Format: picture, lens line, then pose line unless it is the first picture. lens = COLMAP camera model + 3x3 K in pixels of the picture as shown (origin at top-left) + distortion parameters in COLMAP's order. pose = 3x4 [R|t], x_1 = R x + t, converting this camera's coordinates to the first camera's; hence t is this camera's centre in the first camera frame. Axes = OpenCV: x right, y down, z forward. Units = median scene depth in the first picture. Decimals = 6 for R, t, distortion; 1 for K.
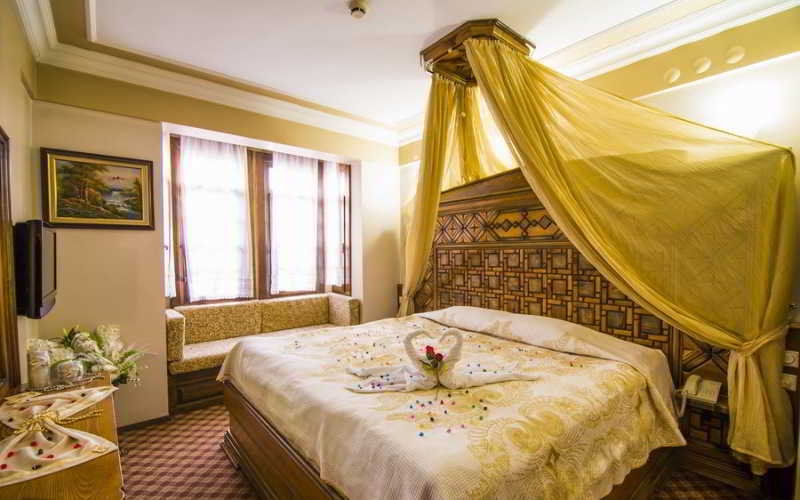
lens RADIAL K [[365.6, 0, 399.0], [0, 365.6, 268.2], [0, 0, 1]] dist [0.002762, 0.000327]
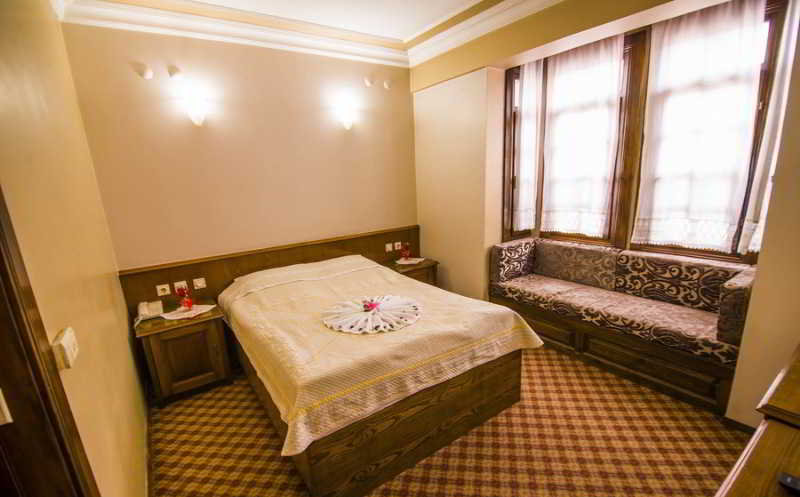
lens RADIAL K [[365.6, 0, 399.0], [0, 365.6, 266.7], [0, 0, 1]] dist [0.002762, 0.000327]
pose [[-0.084213, 0.257383, -0.962633, 0.422103], [-0.001518, 0.966030, 0.258425, -0.075921], [0.996447, 0.023224, -0.080962, 0.629732]]
